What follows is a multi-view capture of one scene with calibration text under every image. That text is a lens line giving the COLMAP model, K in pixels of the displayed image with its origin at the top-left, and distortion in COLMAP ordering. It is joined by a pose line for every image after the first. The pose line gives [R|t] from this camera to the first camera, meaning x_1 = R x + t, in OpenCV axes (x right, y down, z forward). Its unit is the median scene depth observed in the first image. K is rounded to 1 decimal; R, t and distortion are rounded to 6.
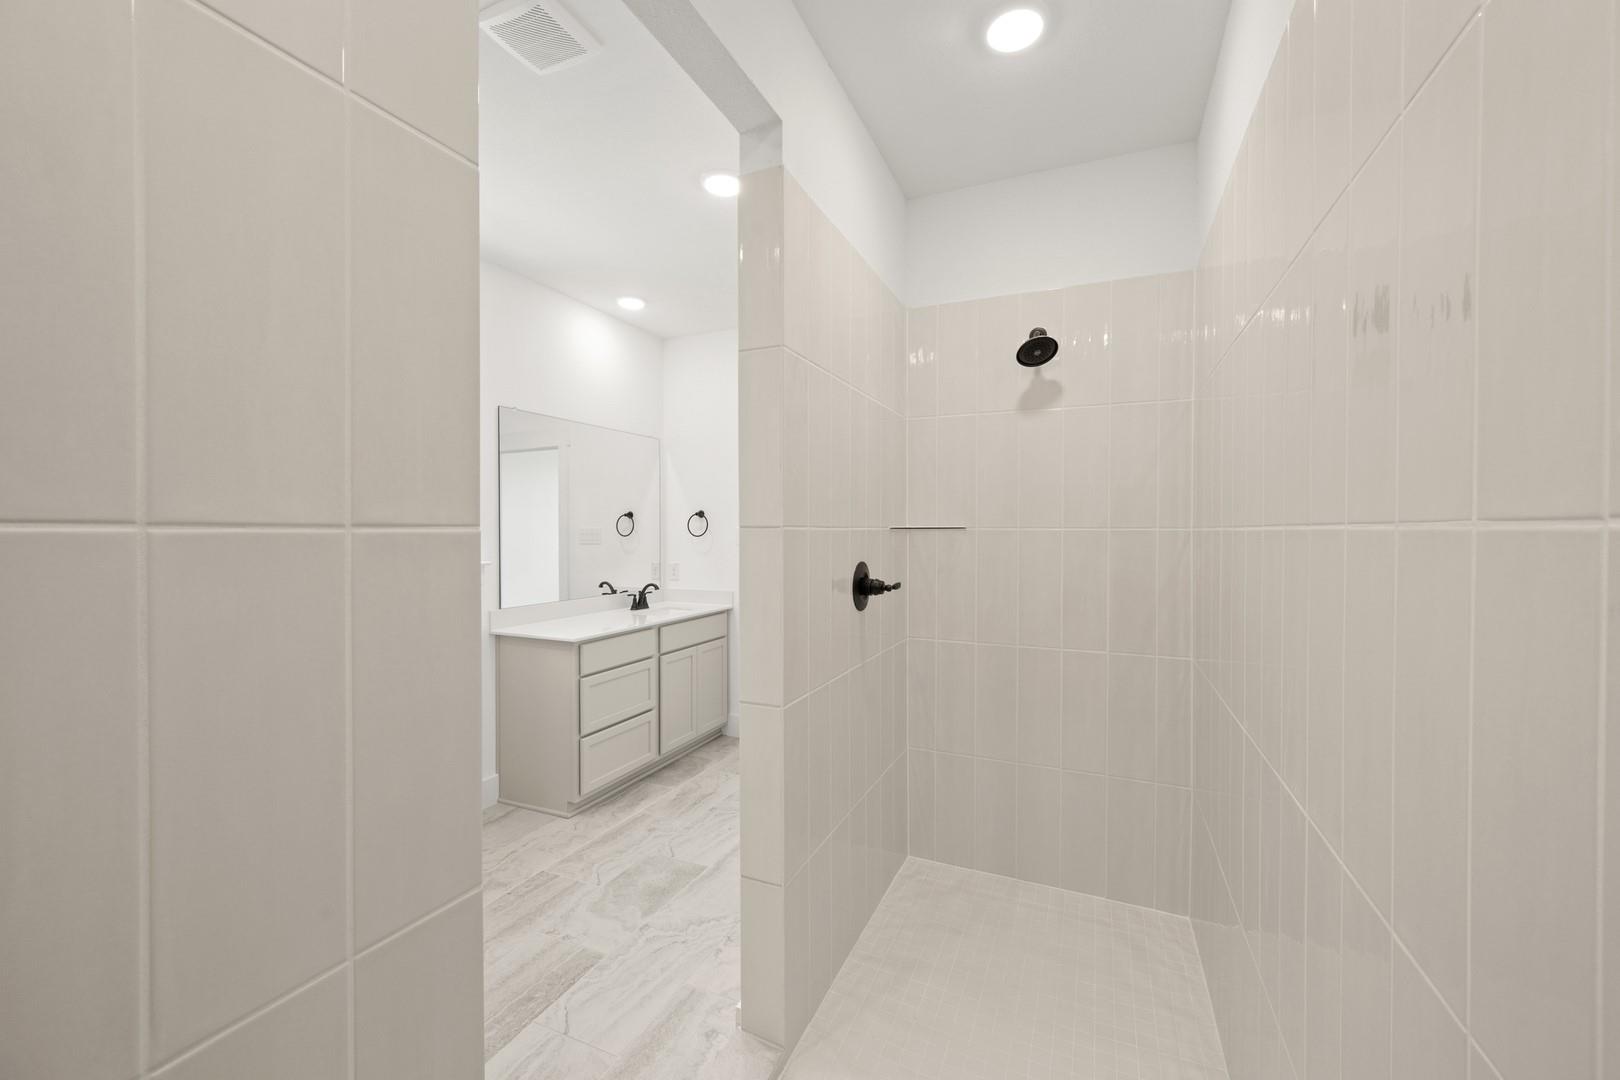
lens RADIAL K [[638.2, 0, 810.0], [0, 638.2, 540.0], [0, 0, 1]] dist [0.005799, -0.000090]
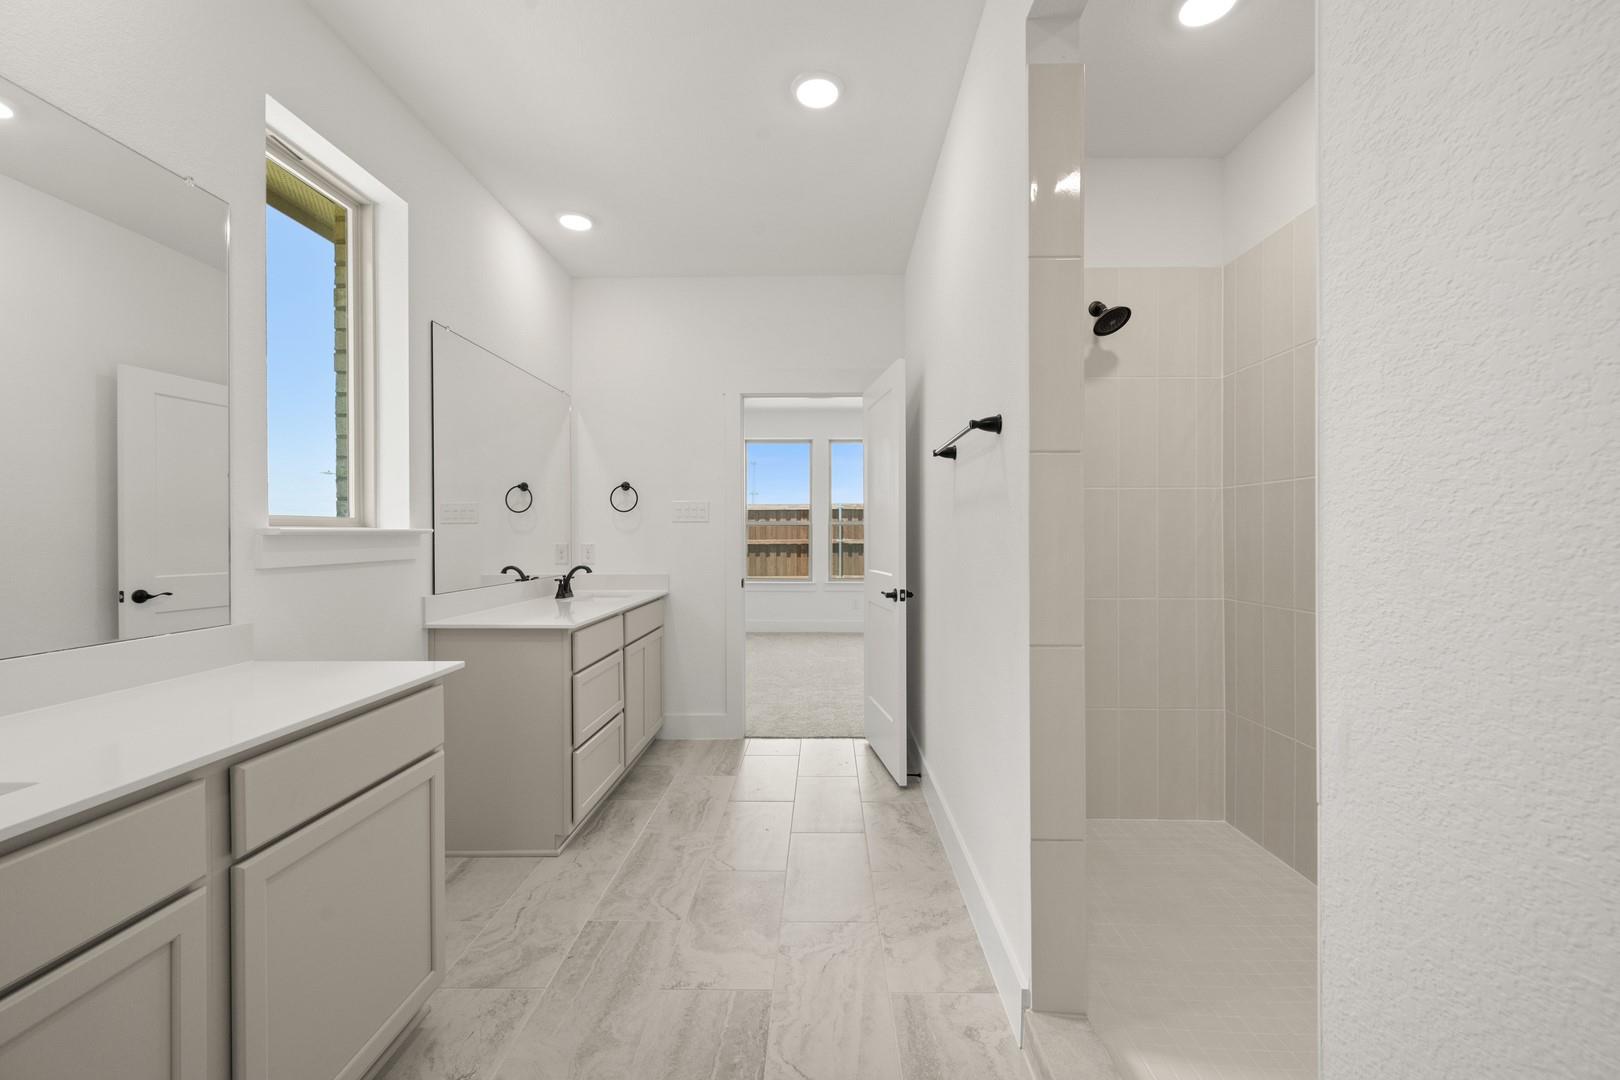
lens RADIAL K [[638.2, 0, 810.0], [0, 638.2, 540.0], [0, 0, 1]] dist [0.005799, -0.000090]
pose [[0.919099, -0.003420, 0.394012, -0.383102], [0.008502, 0.999902, -0.011155, 0.059031], [-0.393935, 0.013602, 0.919038, 0.151389]]
